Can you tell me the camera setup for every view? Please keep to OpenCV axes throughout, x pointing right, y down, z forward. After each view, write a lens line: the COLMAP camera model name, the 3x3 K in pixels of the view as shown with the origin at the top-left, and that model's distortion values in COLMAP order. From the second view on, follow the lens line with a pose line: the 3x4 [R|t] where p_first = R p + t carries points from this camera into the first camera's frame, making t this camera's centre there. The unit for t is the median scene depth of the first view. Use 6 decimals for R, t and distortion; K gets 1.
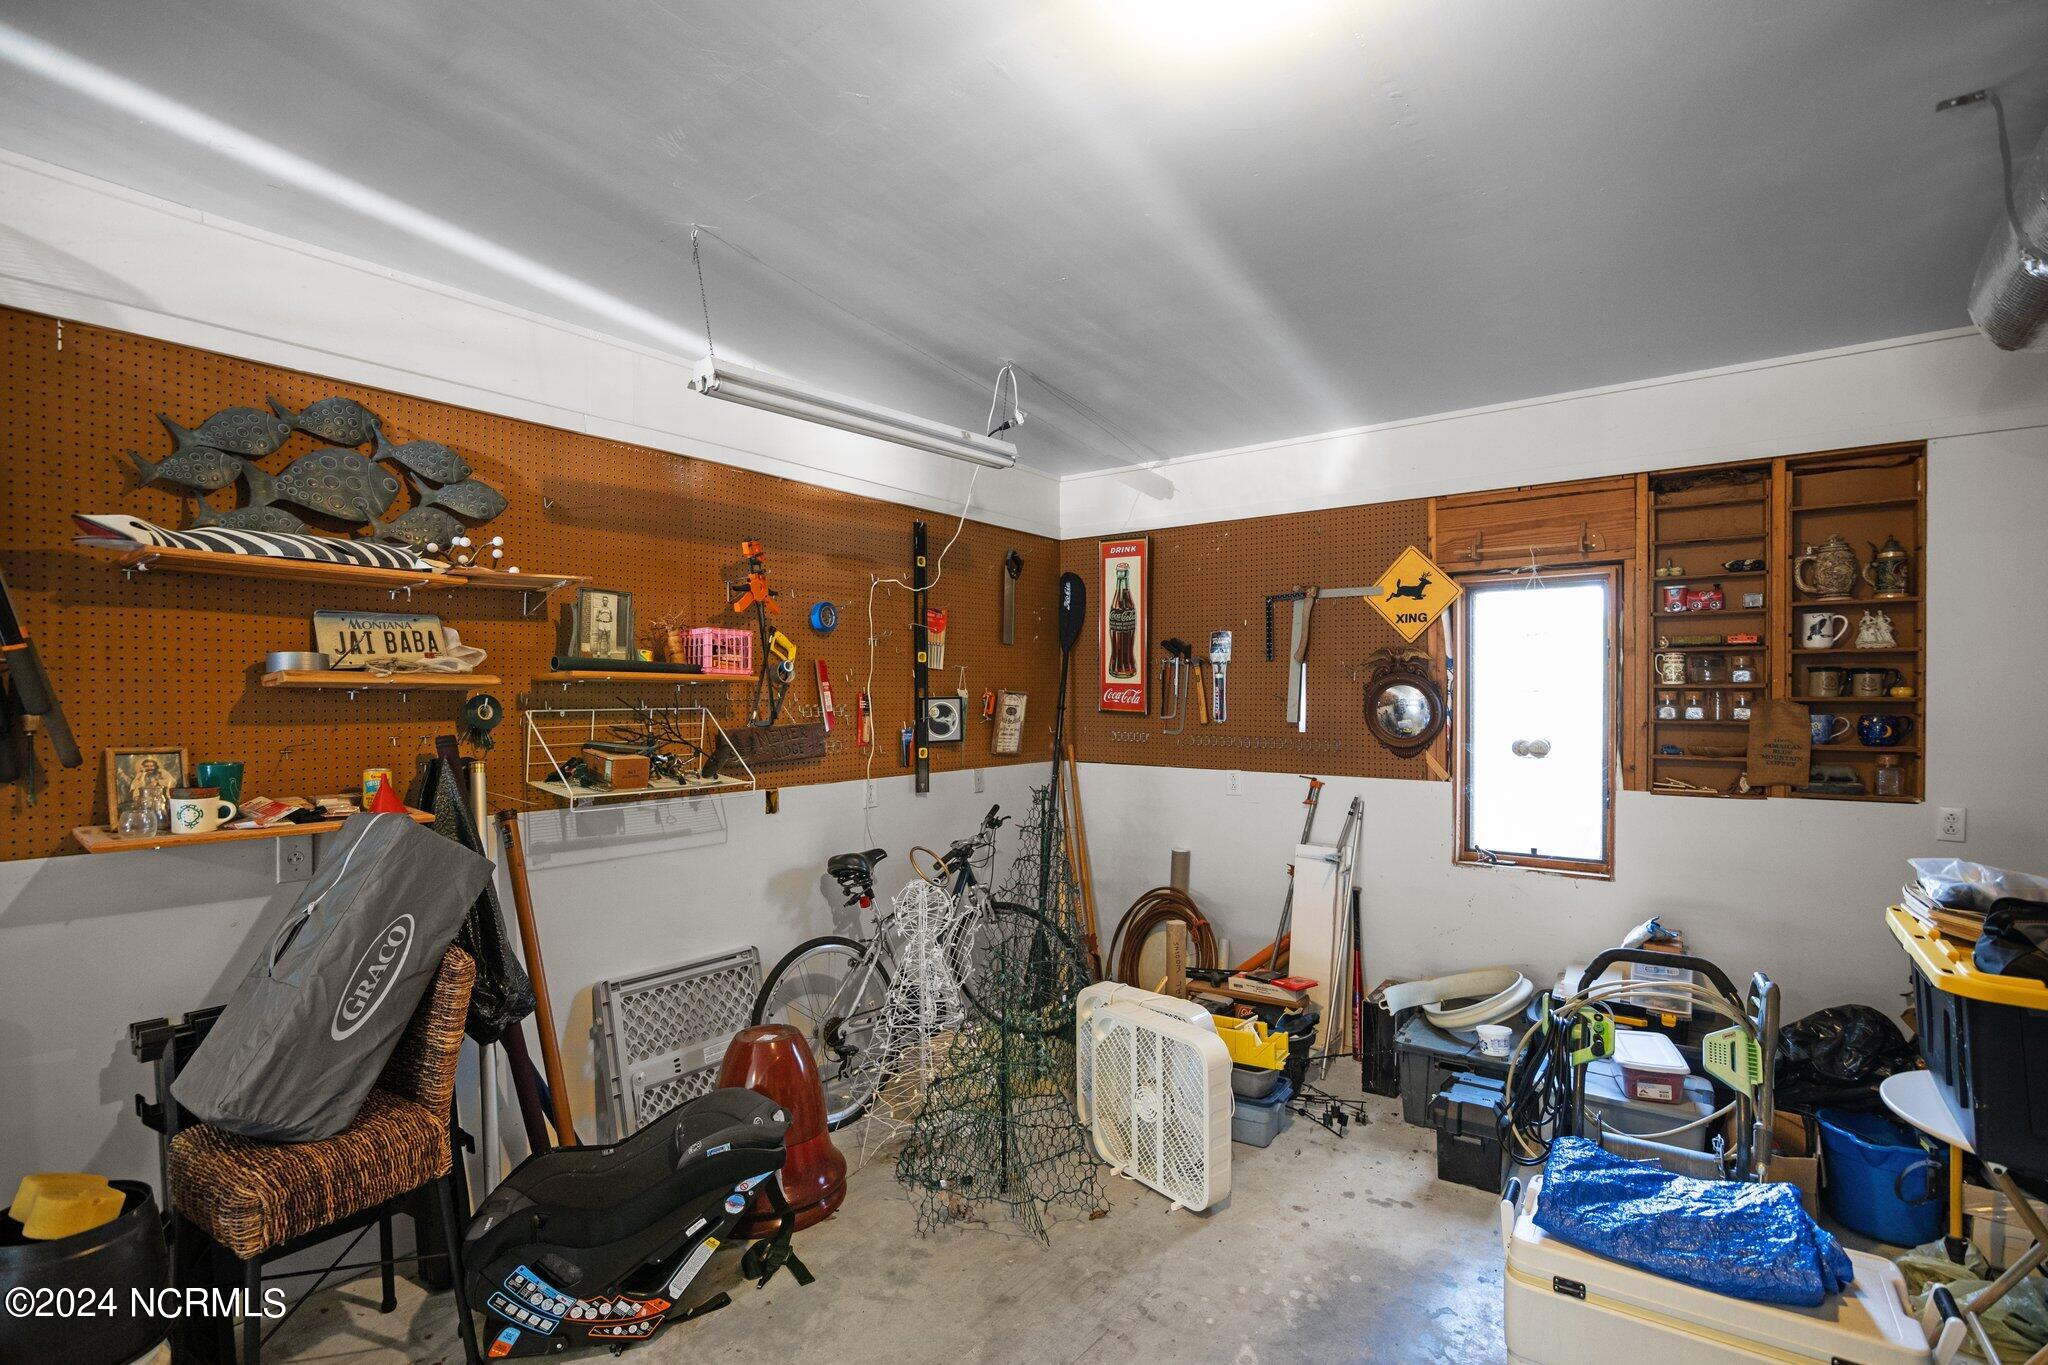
lens RADIAL K [[959.6, 0, 1026.2], [0, 959.6, 703.6], [0, 0, 1]] dist [-0.013142, 0.000099]
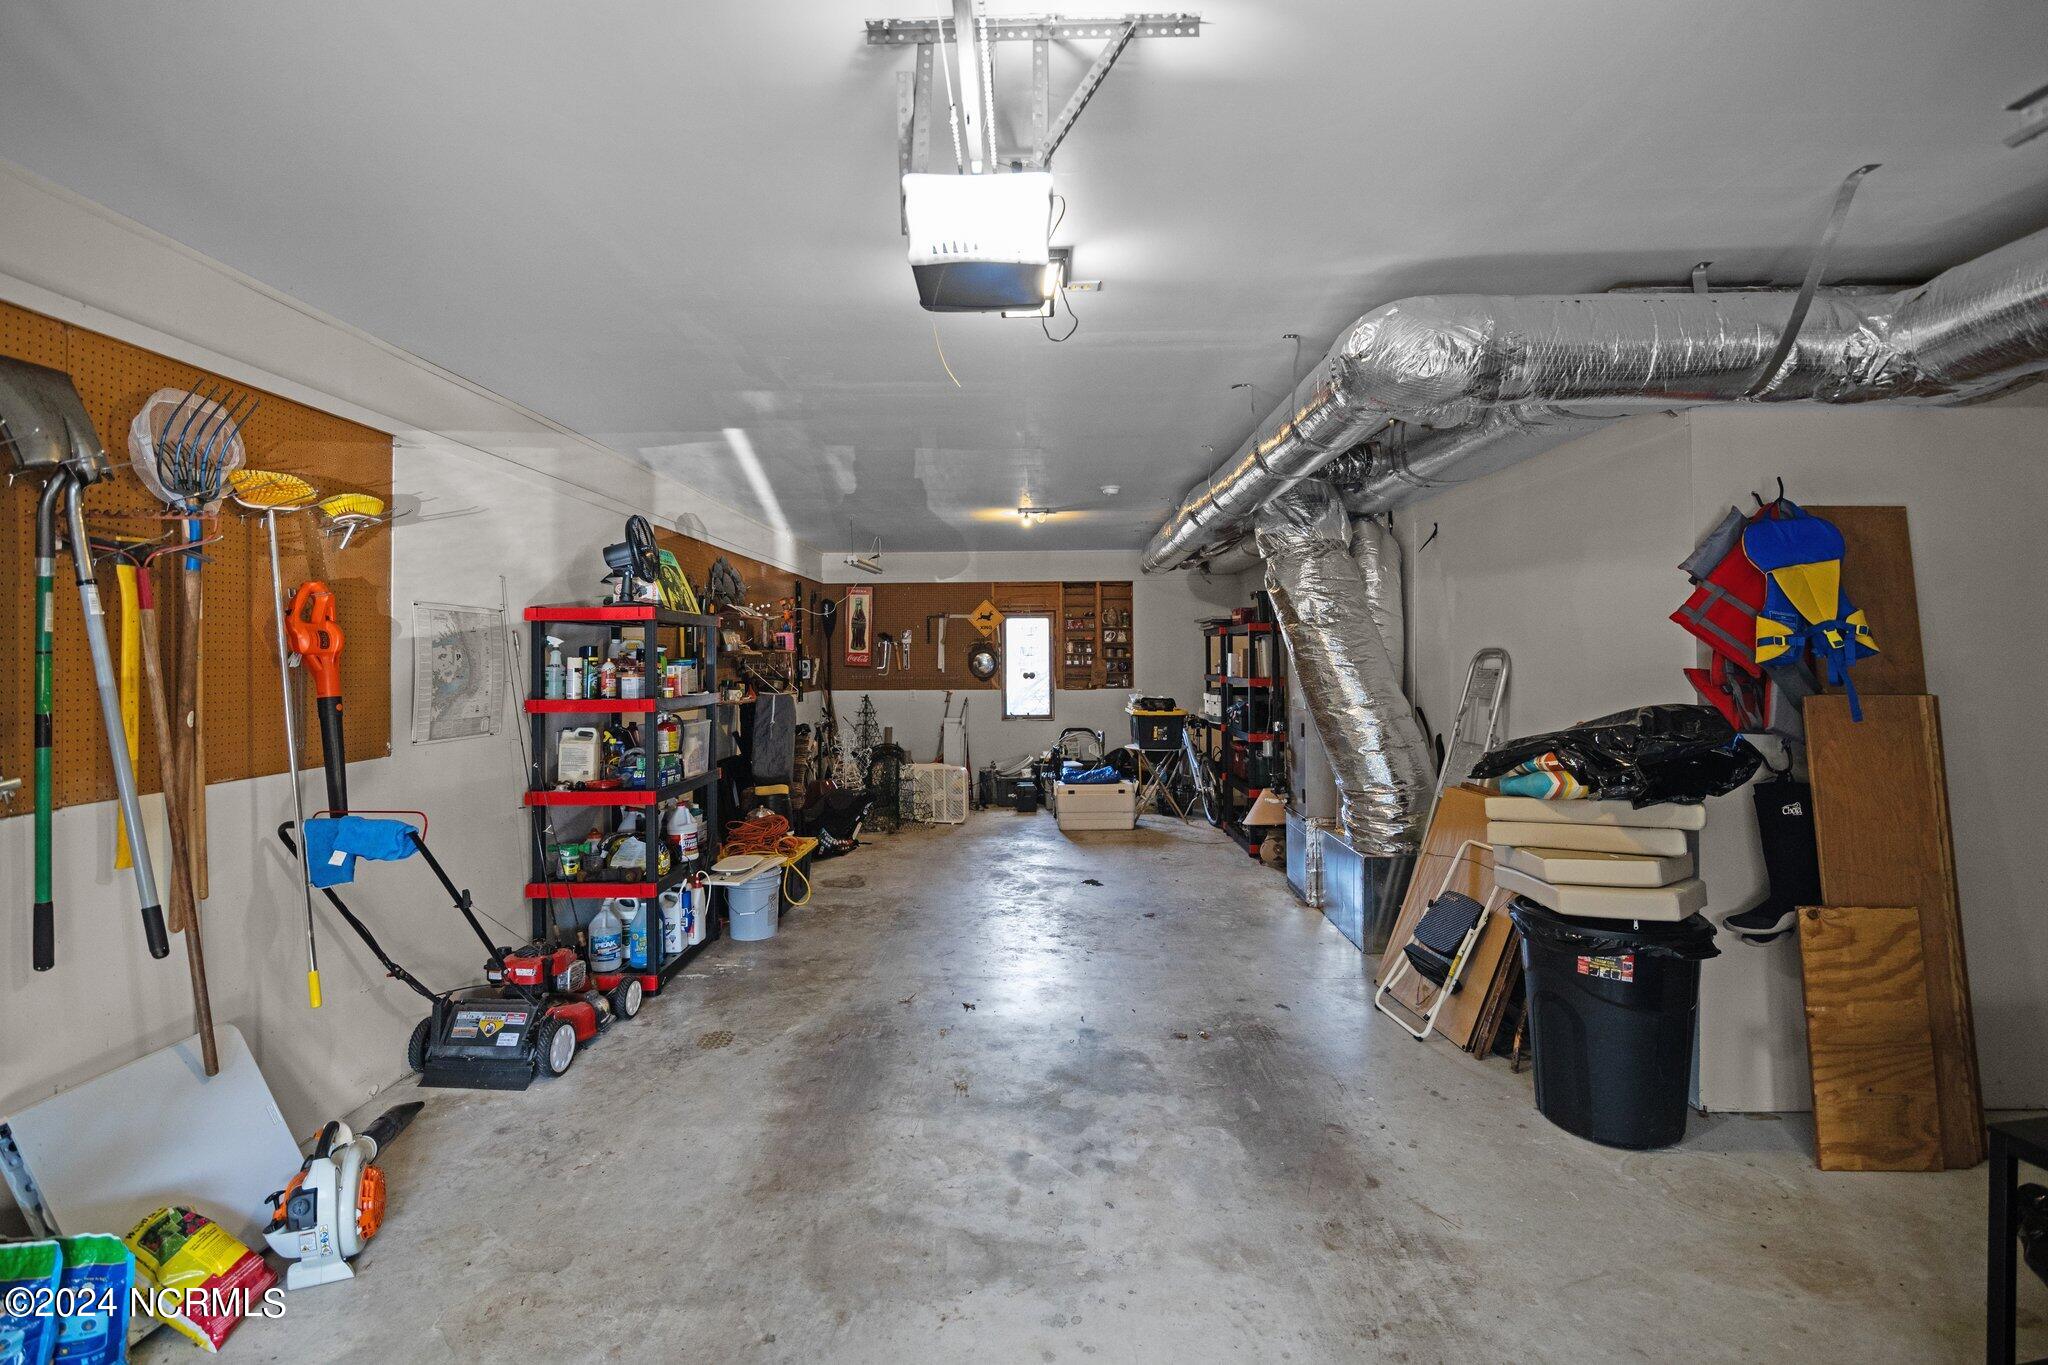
lens RADIAL K [[977.6, 0, 1022.4], [0, 977.6, 632.2], [0, 0, 1]] dist [0.000110, 0.000517]
pose [[0.810002, 0.007172, 0.586384, -1.235848], [0.012047, 0.999511, -0.028866, 0.001901], [-0.586304, 0.030446, 0.809519, -1.388439]]
